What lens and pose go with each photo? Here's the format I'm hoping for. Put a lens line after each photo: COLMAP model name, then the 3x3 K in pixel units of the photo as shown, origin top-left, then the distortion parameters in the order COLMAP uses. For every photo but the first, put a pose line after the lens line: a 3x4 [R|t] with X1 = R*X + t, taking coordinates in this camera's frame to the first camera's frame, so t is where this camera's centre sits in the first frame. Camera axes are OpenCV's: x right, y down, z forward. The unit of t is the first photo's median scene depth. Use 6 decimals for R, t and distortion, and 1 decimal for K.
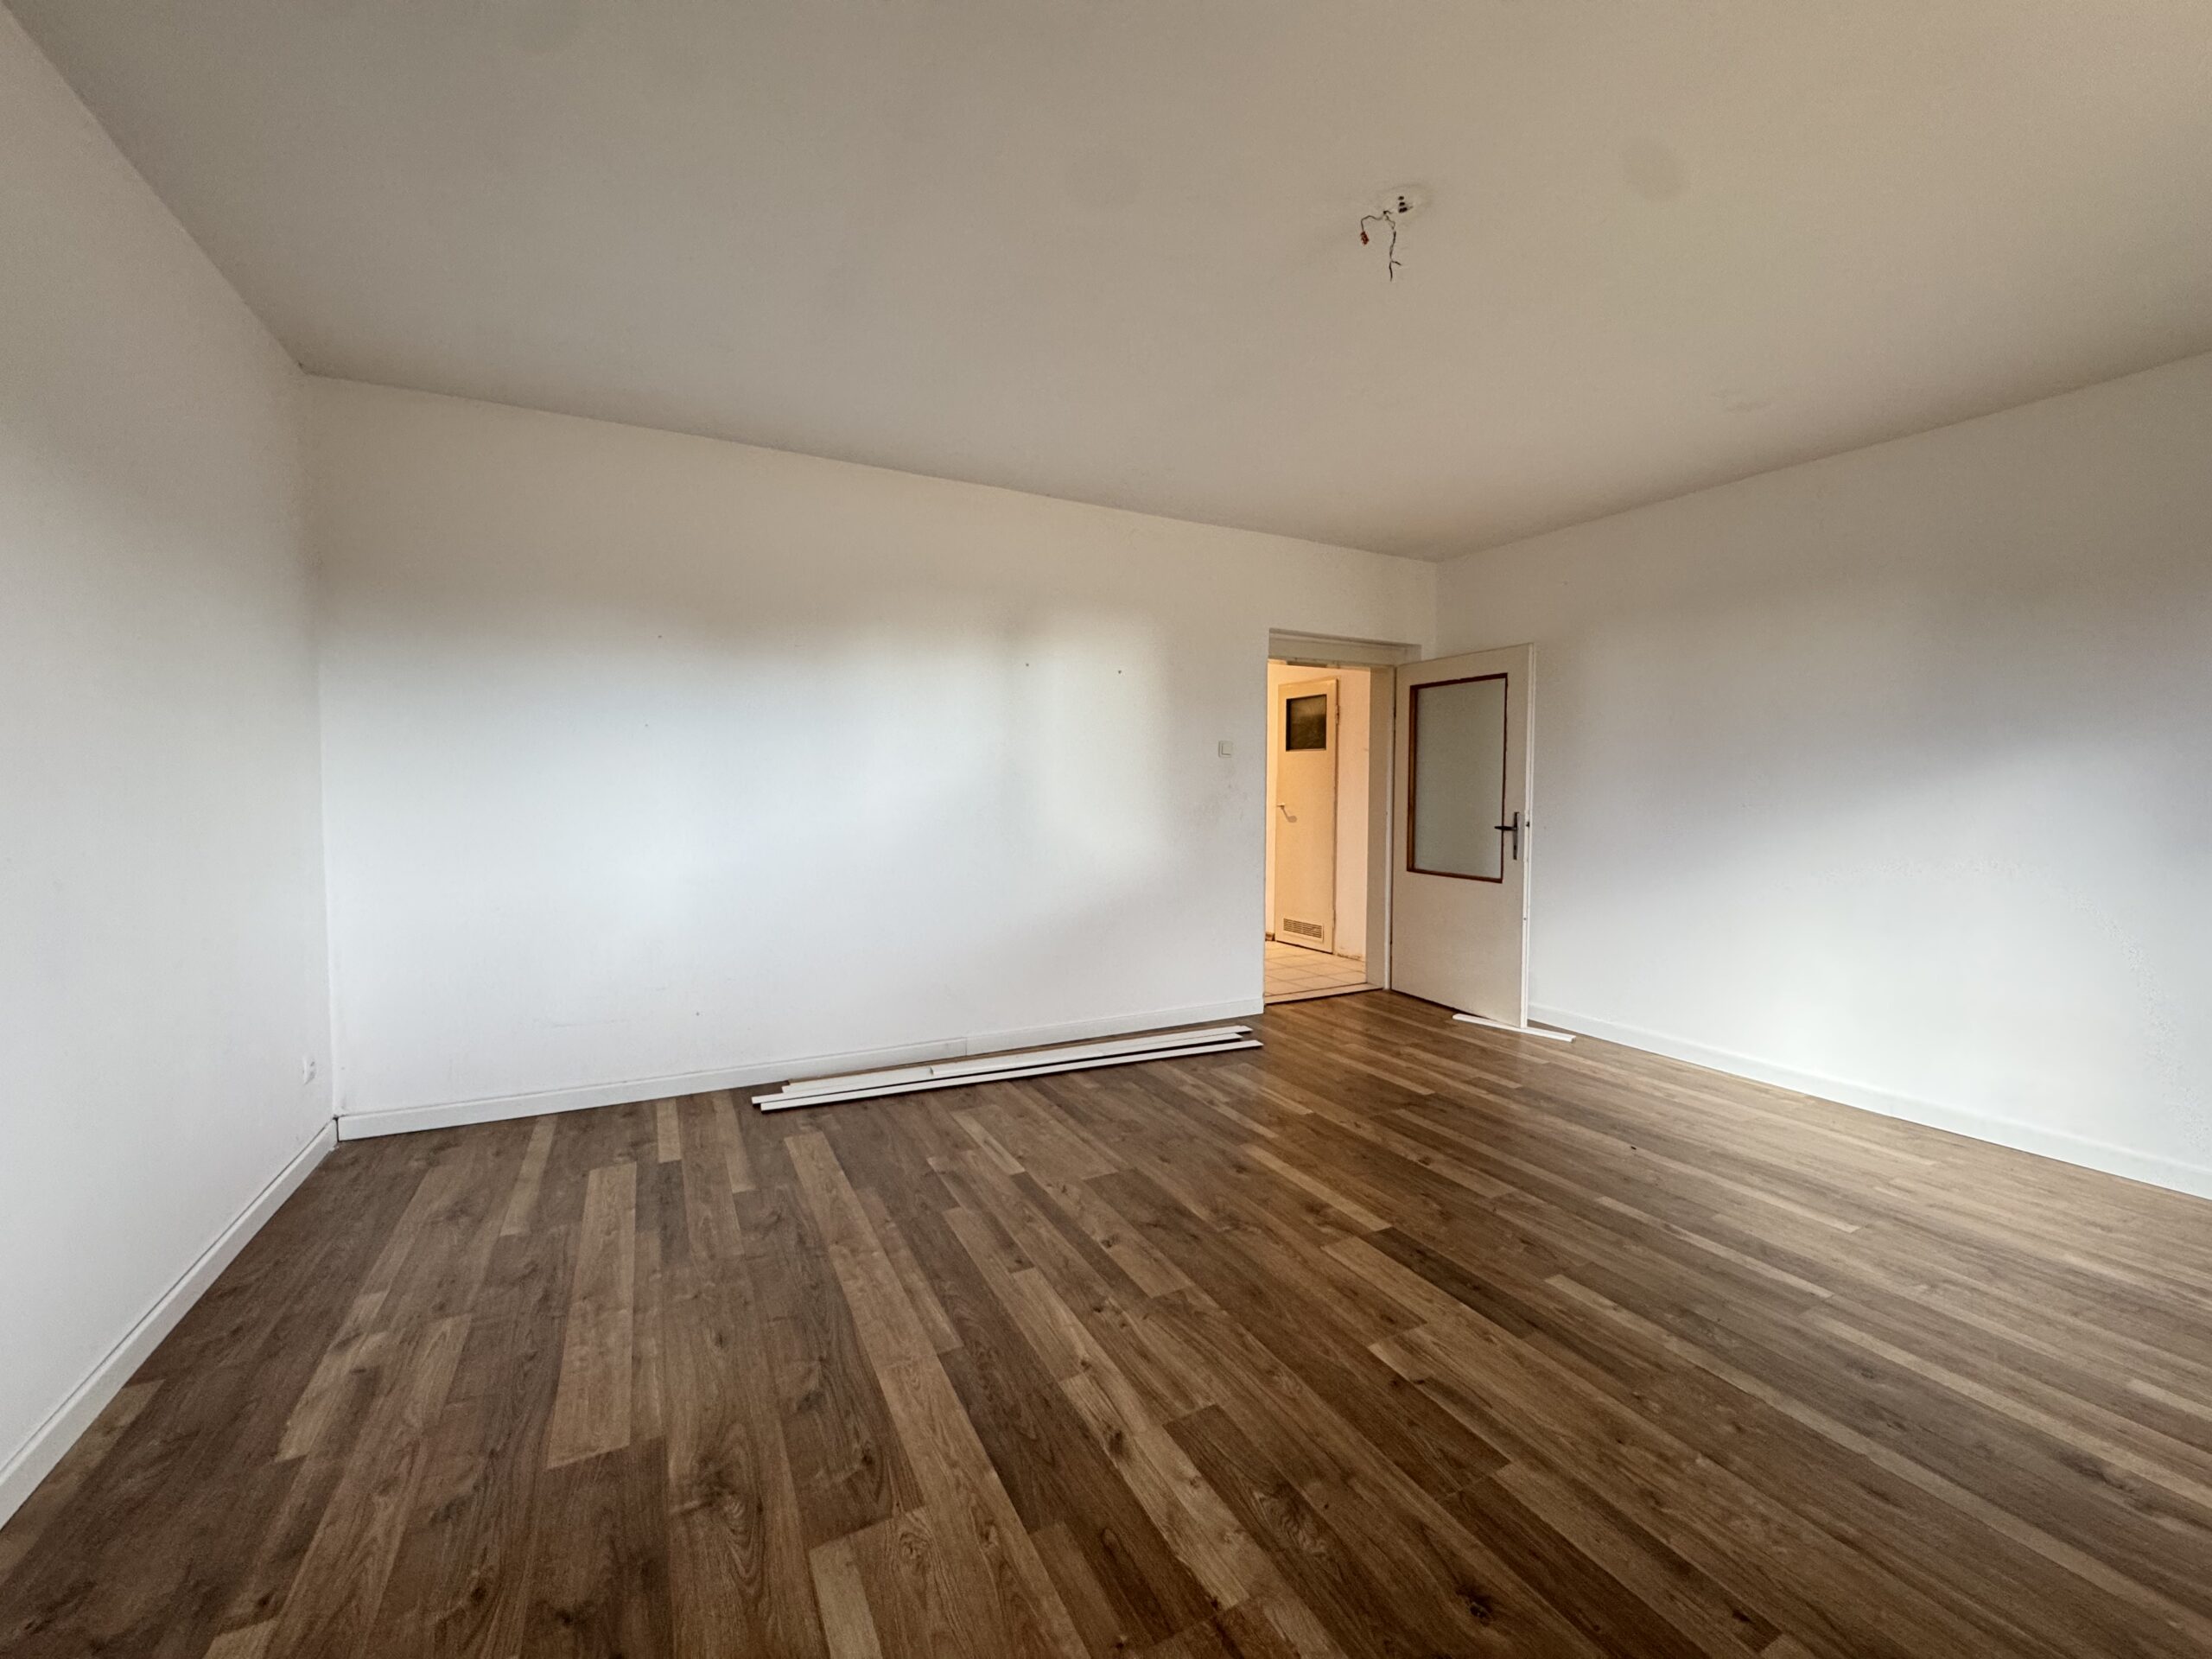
lens RADIAL K [[882.4, 0, 1108.1], [0, 882.4, 824.9], [0, 0, 1]] dist [-0.004062, 0.000351]
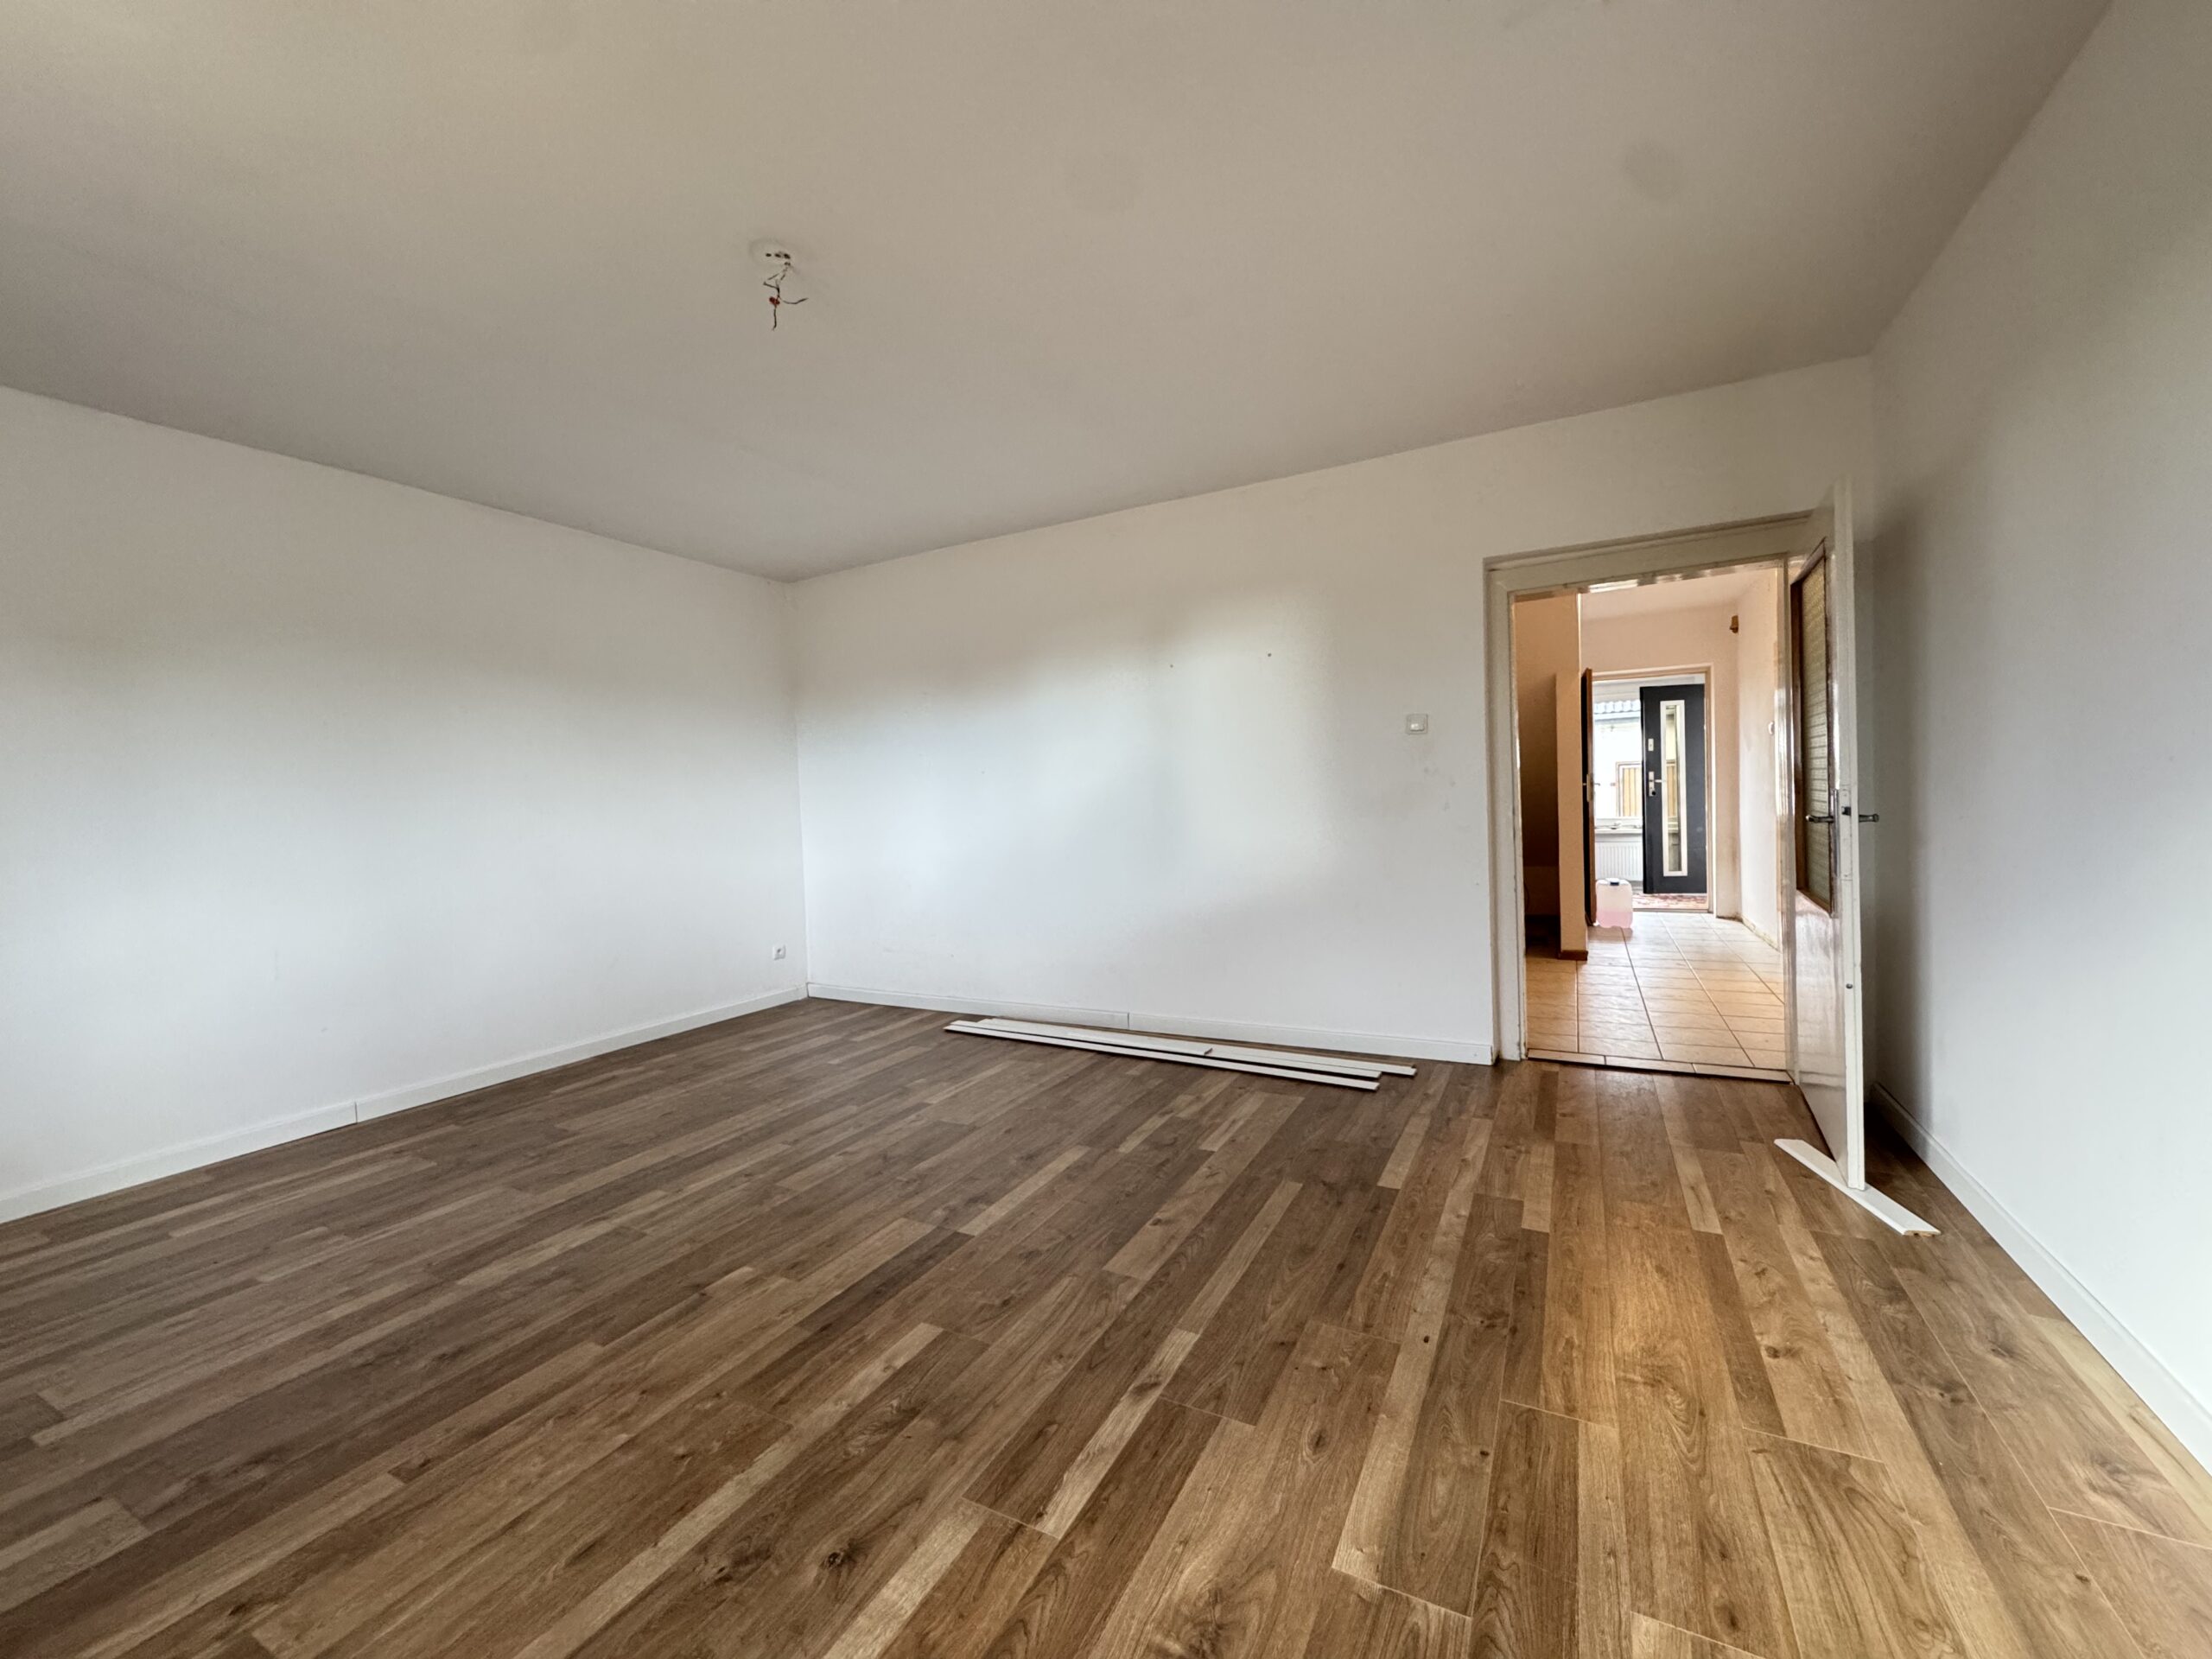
lens RADIAL K [[882.4, 0, 1105.8], [0, 882.4, 828.0], [0, 0, 1]] dist [-0.004062, 0.000351]
pose [[0.564067, -0.000836, -0.825729, 1.117862], [0.006092, 0.999976, 0.003149, 0.008106], [0.825707, -0.006806, 0.564059, 0.540282]]
